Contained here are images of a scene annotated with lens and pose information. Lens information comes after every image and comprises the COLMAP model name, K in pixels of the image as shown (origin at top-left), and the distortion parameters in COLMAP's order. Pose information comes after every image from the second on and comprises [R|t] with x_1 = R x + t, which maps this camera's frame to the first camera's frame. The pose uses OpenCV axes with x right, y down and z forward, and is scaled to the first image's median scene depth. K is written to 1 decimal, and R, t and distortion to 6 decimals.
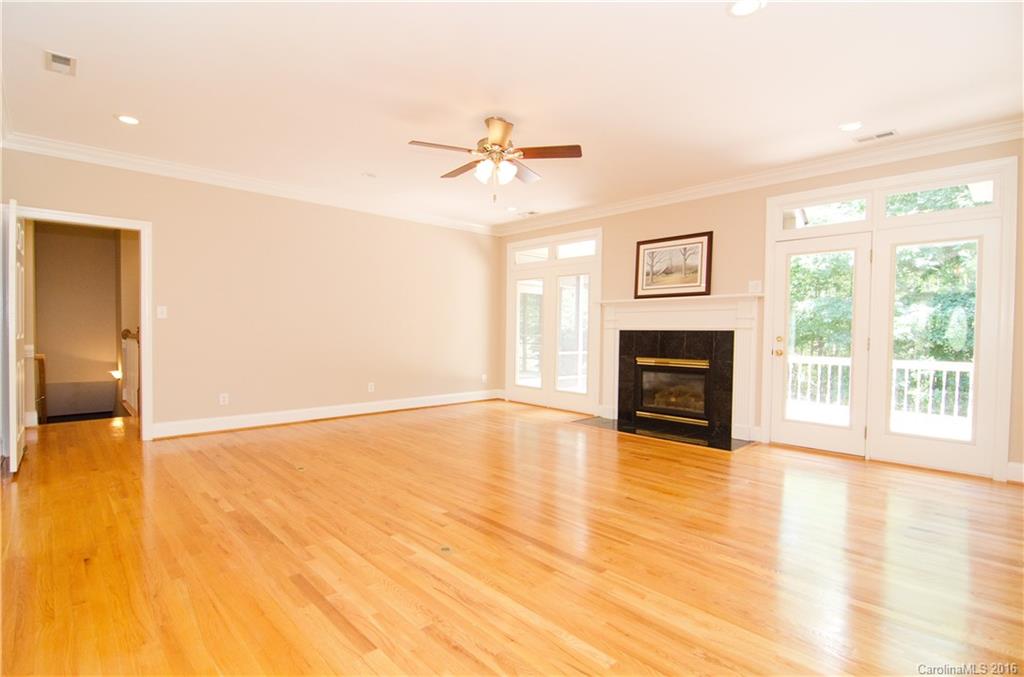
lens RADIAL K [[491.4, 0, 510.1], [0, 491.4, 341.9], [0, 0, 1]] dist [-0.012810, -0.000712]
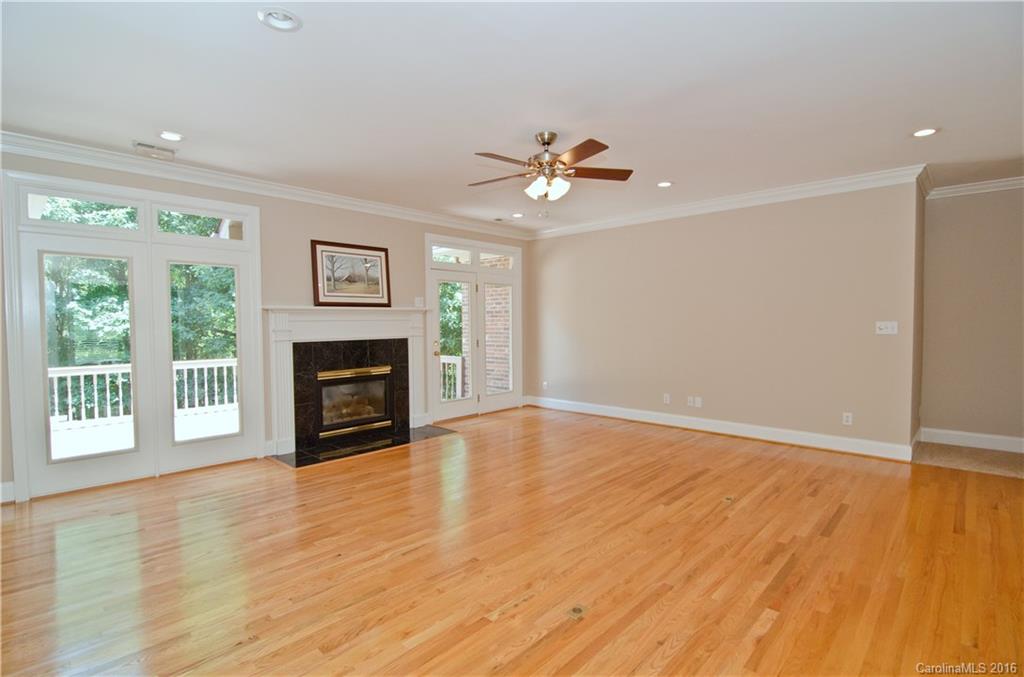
lens RADIAL K [[488.5, 0, 514.6], [0, 488.5, 332.1], [0, 0, 1]] dist [-0.000750, -0.000261]
pose [[-0.057392, -0.030932, 0.997872, -0.685506], [0.029770, 0.999022, 0.032679, -0.063637], [-0.997908, 0.031582, -0.056415, 0.759810]]
